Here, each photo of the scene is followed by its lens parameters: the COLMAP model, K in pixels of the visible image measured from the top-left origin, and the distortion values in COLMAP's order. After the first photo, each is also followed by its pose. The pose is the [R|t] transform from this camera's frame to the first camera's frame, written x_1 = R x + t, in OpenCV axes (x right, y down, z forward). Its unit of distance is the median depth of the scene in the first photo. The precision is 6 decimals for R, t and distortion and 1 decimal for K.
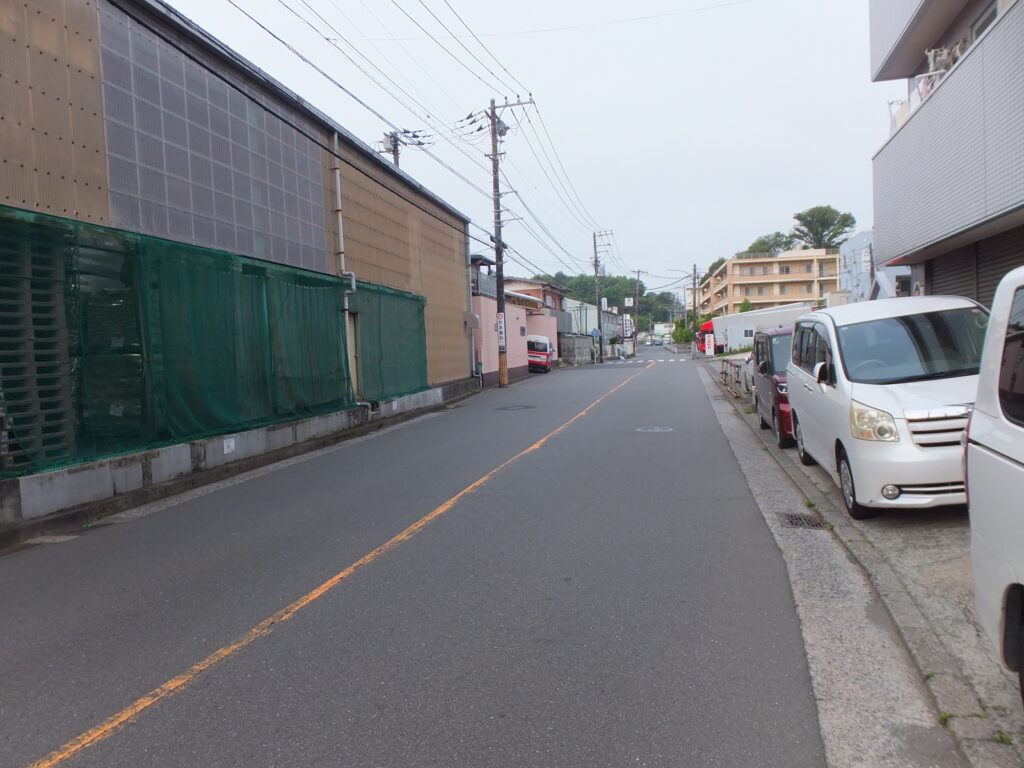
lens RADIAL K [[761.8, 0, 510.0], [0, 761.8, 385.1], [0, 0, 1]] dist [-0.028541, 0.010769]
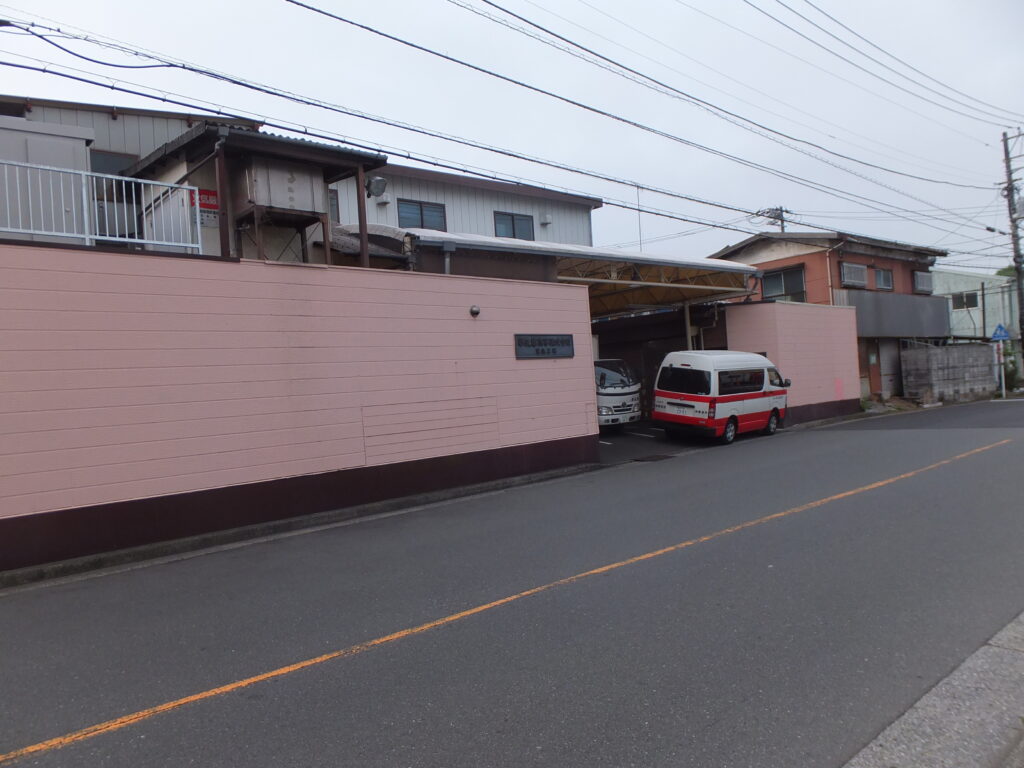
lens RADIAL K [[761.8, 0, 519.8], [0, 761.8, 388.4], [0, 0, 1]] dist [-0.028541, 0.010769]
pose [[0.821312, -0.016146, -0.570251, 0.071510], [0.006960, 0.999809, -0.018284, -0.014858], [0.570437, 0.011048, 0.821267, 0.233512]]
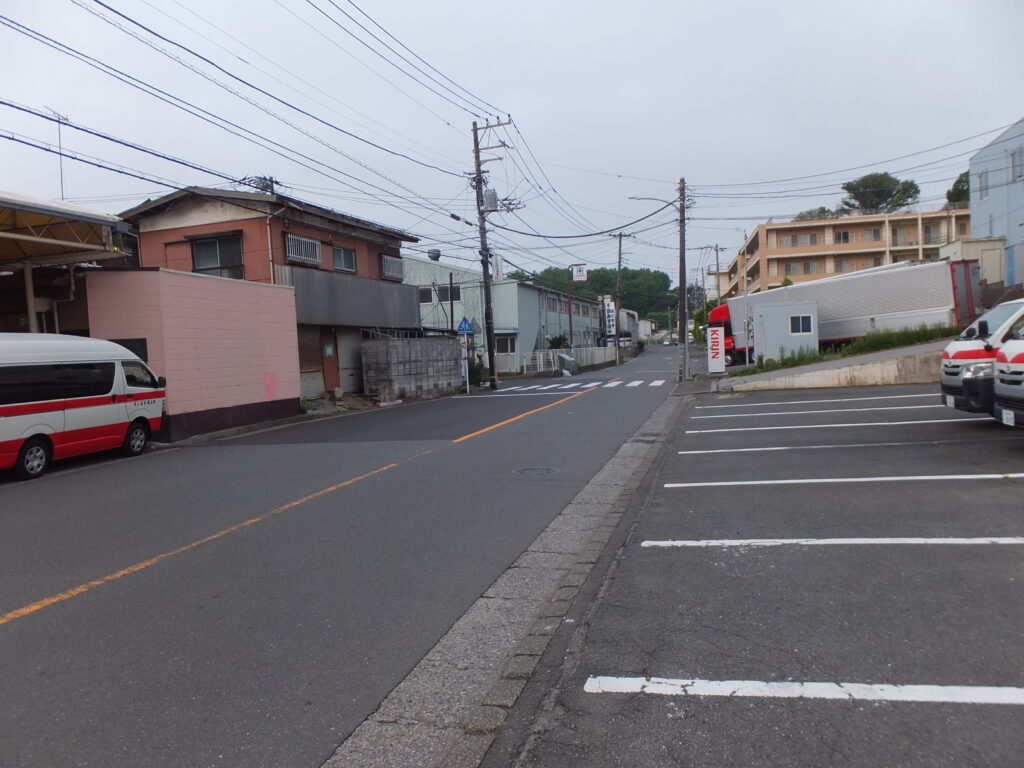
lens RADIAL K [[761.8, 0, 511.4], [0, 761.8, 391.2], [0, 0, 1]] dist [-0.028541, 0.010769]
pose [[0.999060, -0.009631, -0.042274, 0.085339], [0.009944, 0.999925, 0.007197, -0.017576], [0.042202, -0.007611, 0.999080, 0.287486]]
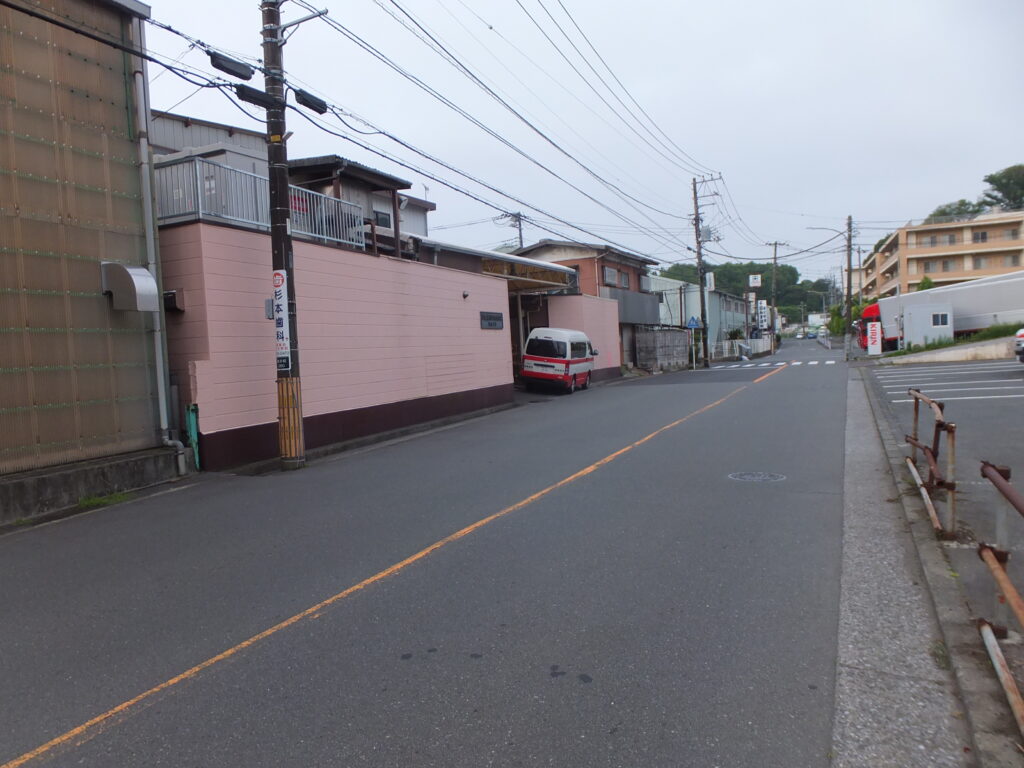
lens RADIAL K [[761.8, 0, 505.0], [0, 761.8, 389.7], [0, 0, 1]] dist [-0.028541, 0.010769]
pose [[0.980357, -0.004503, -0.197179, 0.043243], [0.006601, 0.999928, 0.009986, -0.009547], [0.197119, -0.011091, 0.980317, 0.163178]]
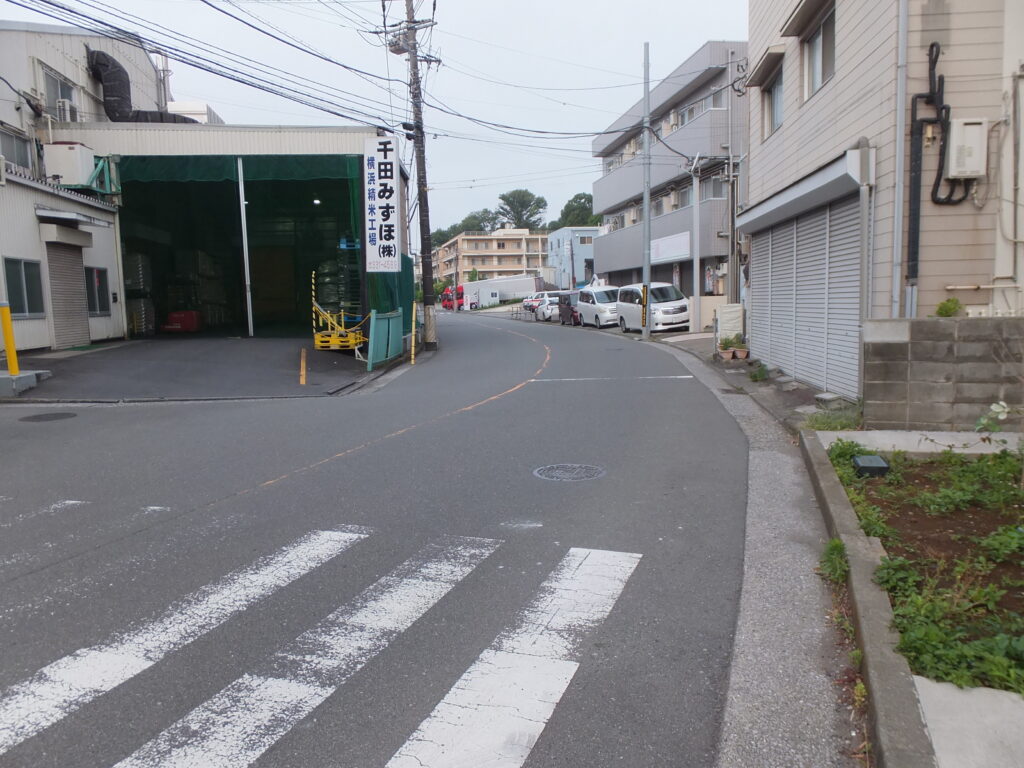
lens RADIAL K [[761.8, 0, 523.9], [0, 761.8, 384.1], [0, 0, 1]] dist [-0.028541, 0.010769]
pose [[0.918326, -0.028345, 0.394809, -0.114167], [0.008854, 0.998654, 0.051104, 0.015112], [-0.395726, -0.043434, 0.917341, -0.196820]]
